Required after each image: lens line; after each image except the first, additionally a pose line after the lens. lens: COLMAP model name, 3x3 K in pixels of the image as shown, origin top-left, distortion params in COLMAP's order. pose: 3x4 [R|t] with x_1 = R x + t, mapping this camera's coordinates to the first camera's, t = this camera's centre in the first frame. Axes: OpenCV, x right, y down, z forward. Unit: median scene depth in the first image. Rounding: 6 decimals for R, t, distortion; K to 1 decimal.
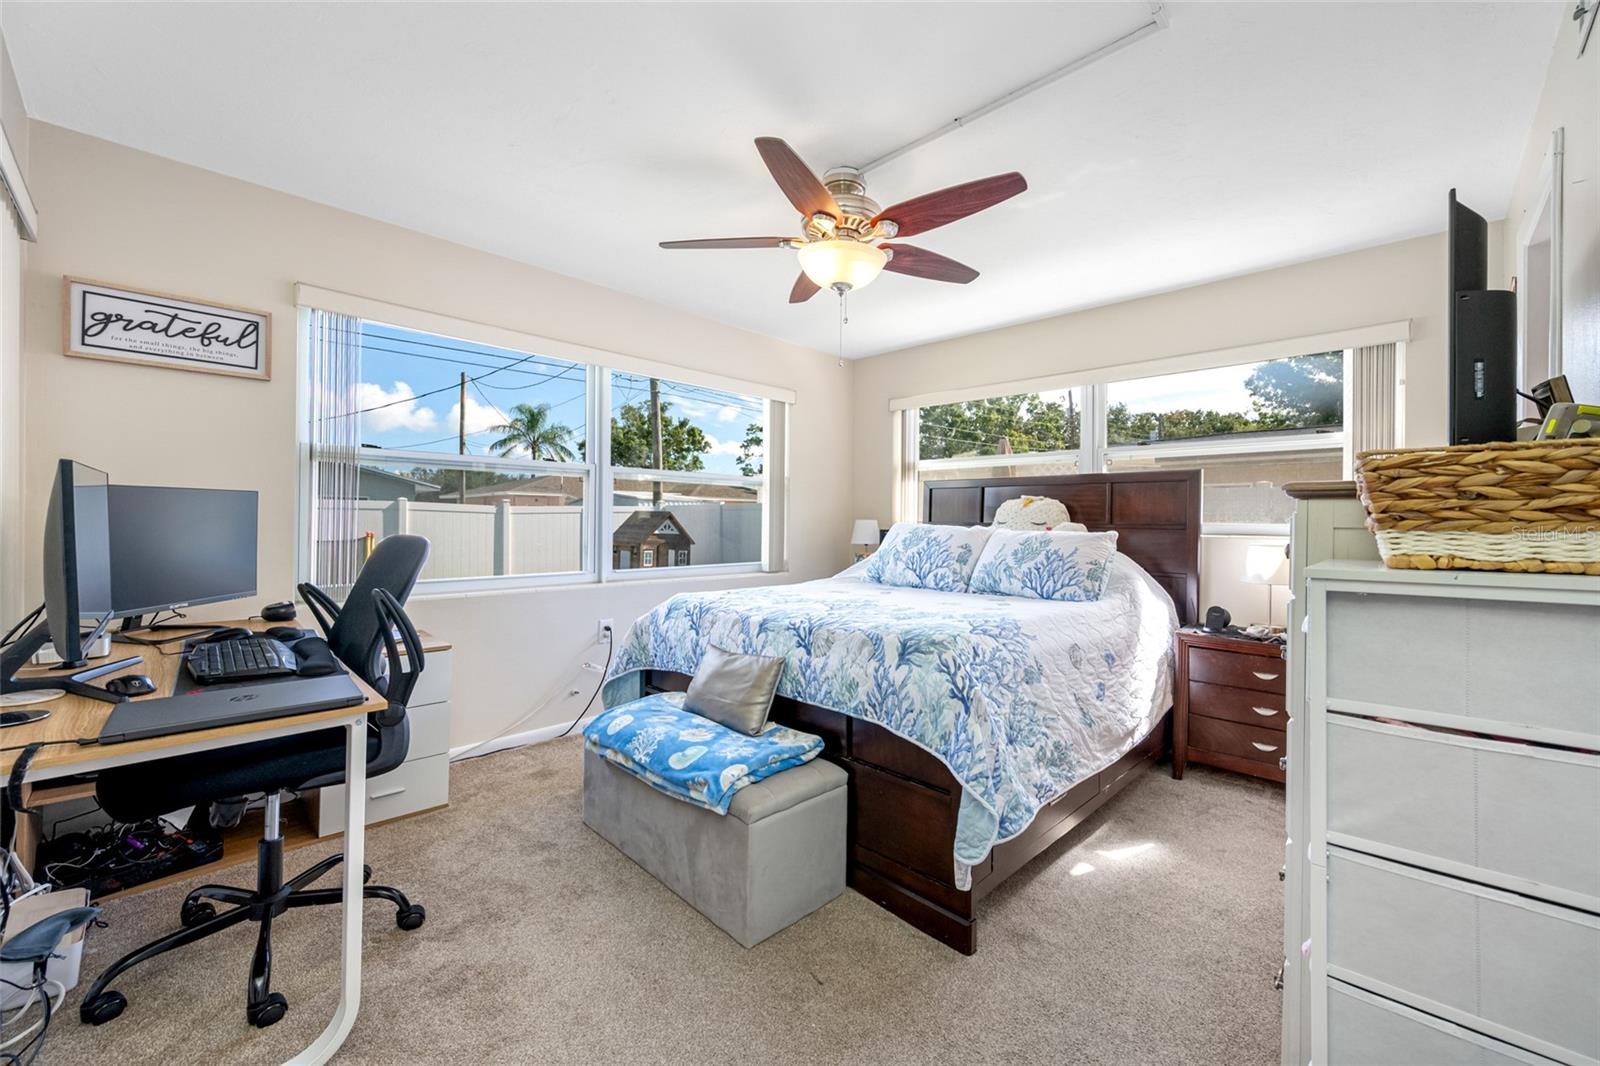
lens RADIAL K [[644.0, 0, 795.2], [0, 644.0, 511.9], [0, 0, 1]] dist [-0.000241, -0.000083]
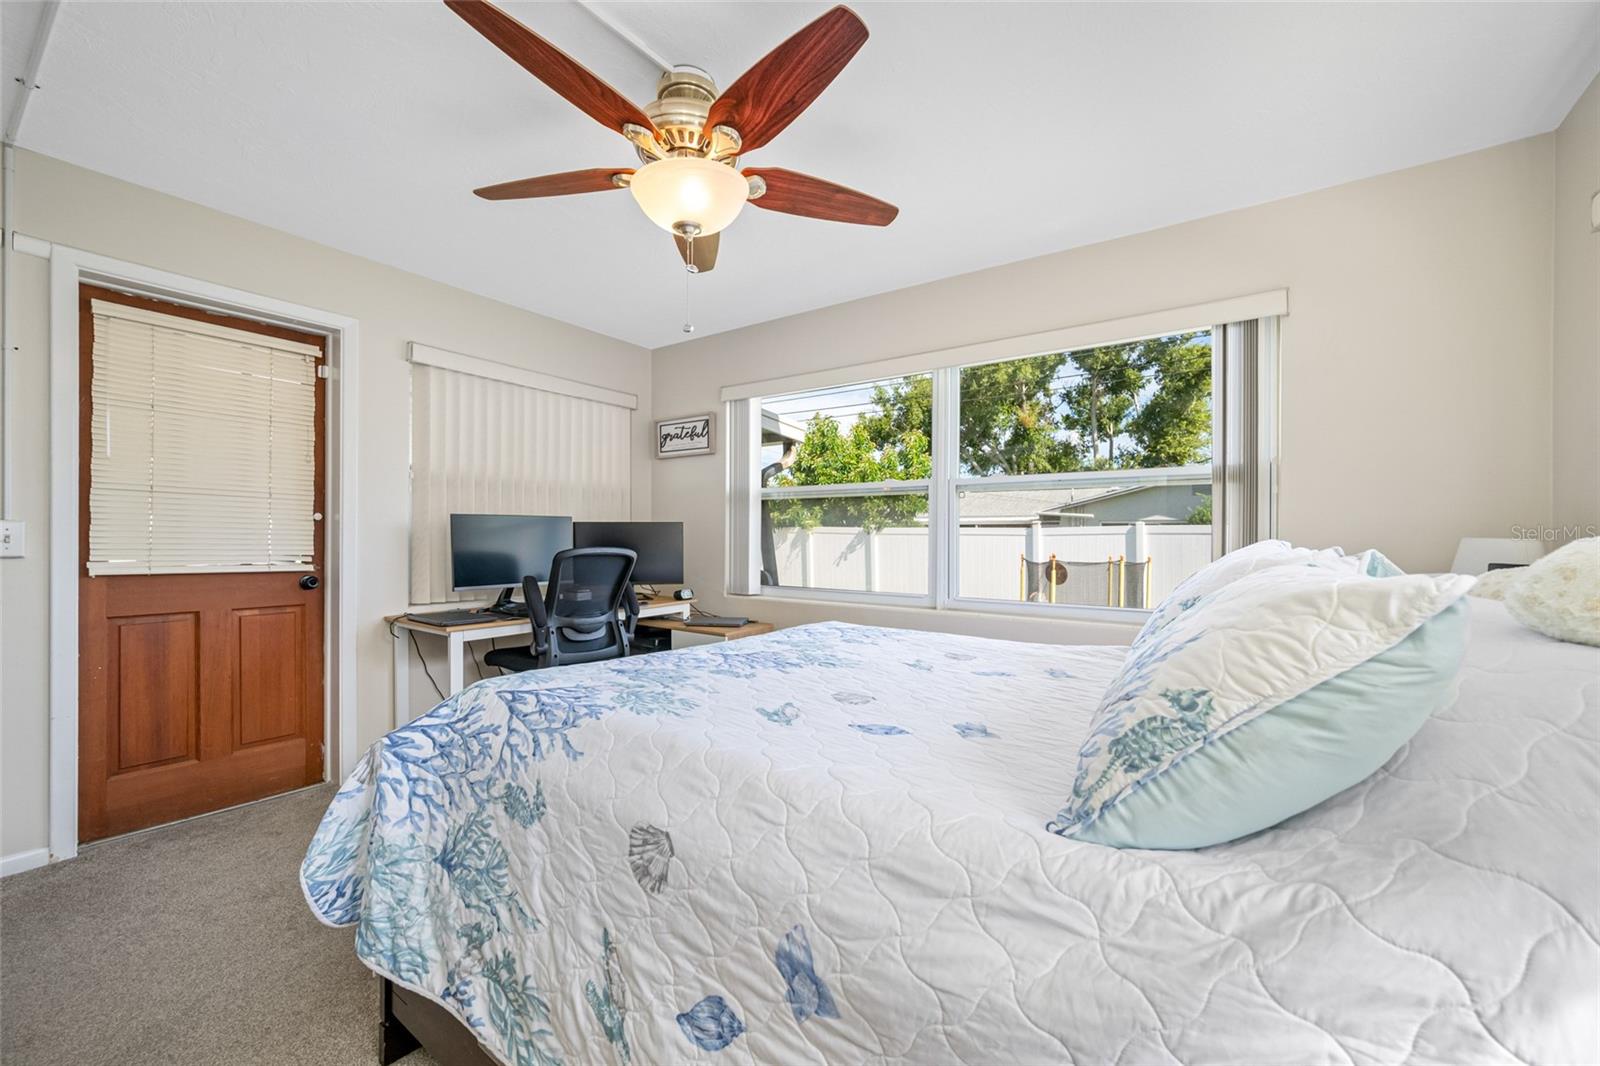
lens RADIAL K [[628.2, 0, 808.5], [0, 628.2, 537.8], [0, 0, 1]] dist [0.000185, -0.000175]
pose [[0.170082, -0.007979, -0.985398, 0.877686], [0.008046, 0.999945, -0.006708, 0.025592], [0.985397, -0.006788, 0.170137, 1.069710]]
